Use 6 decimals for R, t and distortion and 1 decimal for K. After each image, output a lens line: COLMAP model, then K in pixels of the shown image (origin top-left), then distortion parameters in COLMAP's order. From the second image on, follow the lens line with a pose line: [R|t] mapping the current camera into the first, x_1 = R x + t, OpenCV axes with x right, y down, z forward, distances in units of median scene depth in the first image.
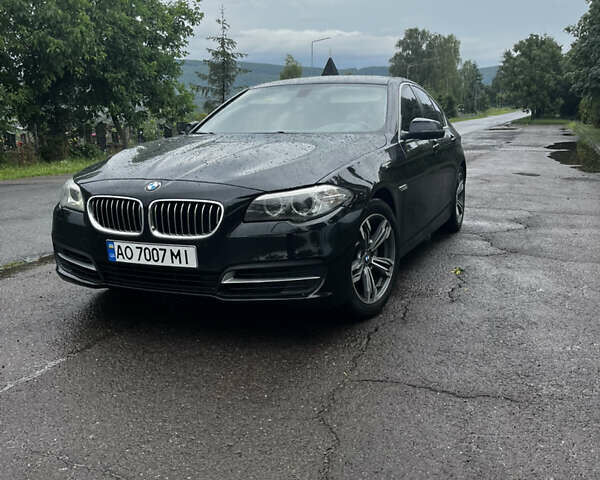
lens RADIAL K [[637.2, 0, 300.0], [0, 637.2, 240.0], [0, 0, 1]] dist [0.019180, 0.005143]
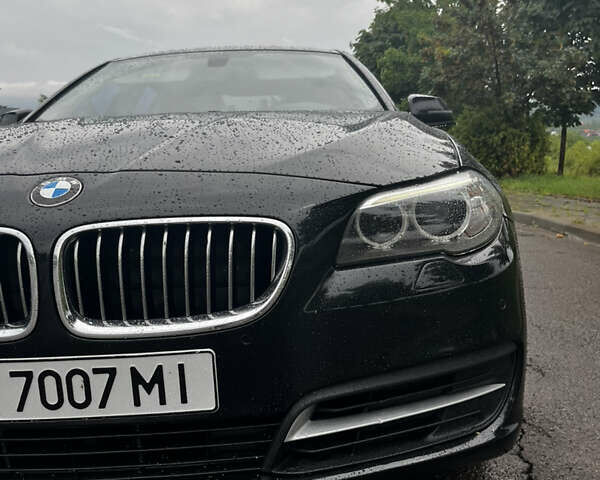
lens RADIAL K [[637.2, 0, 300.0], [0, 637.2, 240.0], [0, 0, 1]] dist [0.019180, 0.005143]
pose [[0.929829, -0.070748, 0.361126, -0.237595], [0.097482, 0.993642, -0.056332, -0.025314], [-0.354844, 0.087582, 0.930814, 0.640716]]
